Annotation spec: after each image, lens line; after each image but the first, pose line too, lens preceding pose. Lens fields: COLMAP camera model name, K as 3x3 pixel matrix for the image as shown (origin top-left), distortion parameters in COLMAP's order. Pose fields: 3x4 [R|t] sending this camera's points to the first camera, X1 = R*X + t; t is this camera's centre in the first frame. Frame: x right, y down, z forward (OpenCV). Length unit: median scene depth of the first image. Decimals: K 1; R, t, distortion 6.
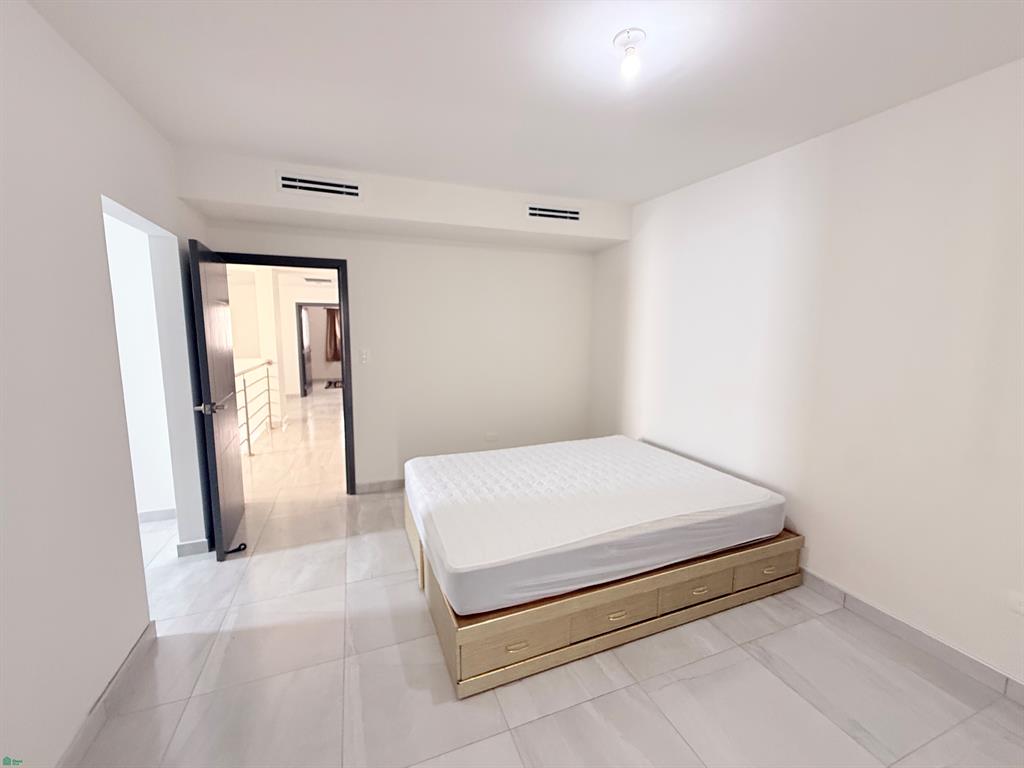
lens RADIAL K [[406.9, 0, 508.4], [0, 406.9, 382.8], [0, 0, 1]] dist [-0.000817, -0.000443]
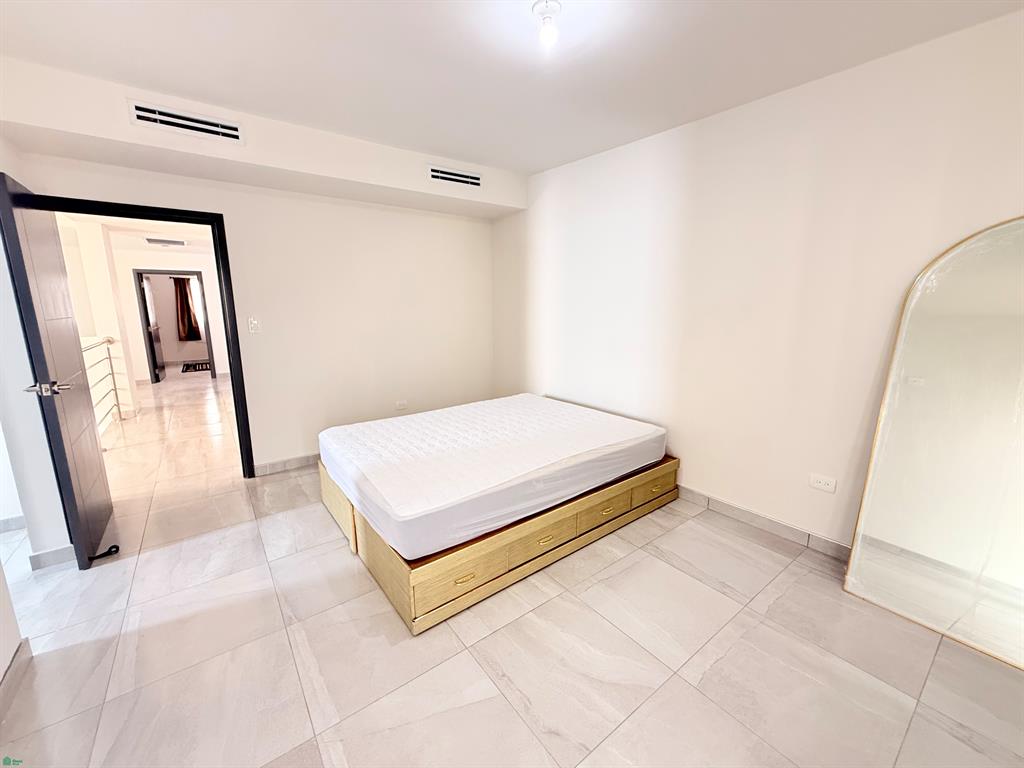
lens RADIAL K [[406.9, 0, 508.4], [0, 406.9, 382.8], [0, 0, 1]] dist [-0.000817, -0.000443]
pose [[0.961381, -0.060505, 0.268488, -0.089215], [0.044367, 0.996847, 0.065781, 0.040595], [-0.271622, -0.051328, 0.961034, -0.036642]]
